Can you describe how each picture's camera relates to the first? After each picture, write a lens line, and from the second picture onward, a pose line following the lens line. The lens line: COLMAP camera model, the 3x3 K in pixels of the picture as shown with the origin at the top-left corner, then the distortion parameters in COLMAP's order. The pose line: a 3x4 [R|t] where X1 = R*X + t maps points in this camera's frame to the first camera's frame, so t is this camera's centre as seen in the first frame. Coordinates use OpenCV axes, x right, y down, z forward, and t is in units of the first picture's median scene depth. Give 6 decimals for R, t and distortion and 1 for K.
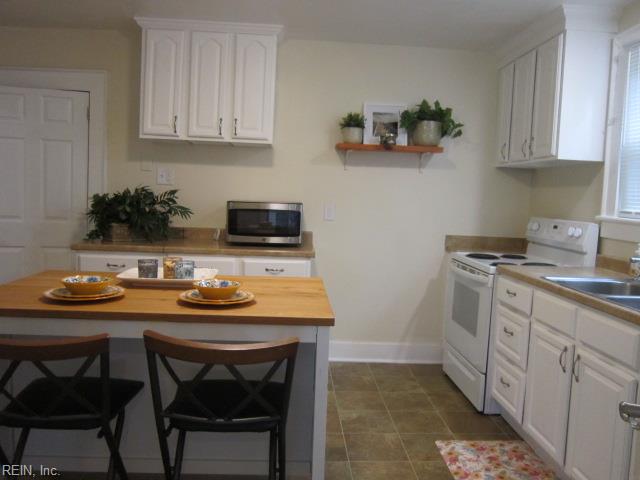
lens RADIAL K [[527.0, 0, 321.1], [0, 527.0, 237.7], [0, 0, 1]] dist [-0.045005, 0.016564]
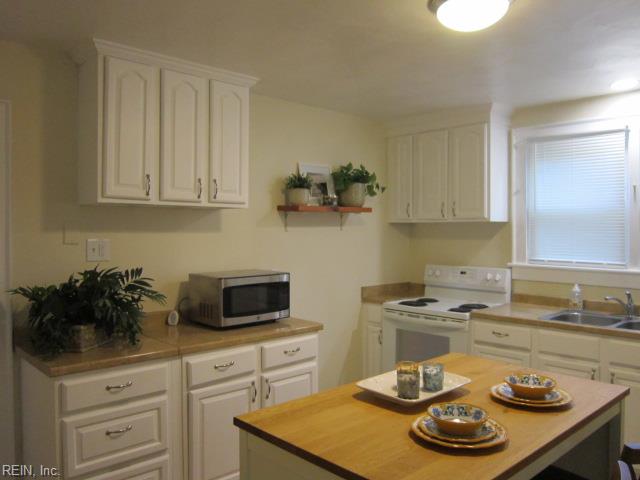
lens RADIAL K [[527.0, 0, 320.7], [0, 527.0, 240.0], [0, 0, 1]] dist [-0.045005, 0.016564]
pose [[0.761336, -0.052913, 0.646195, -0.584931], [0.084466, 0.996265, -0.017939, -0.100194], [-0.642833, 0.068239, 0.762961, 0.253997]]
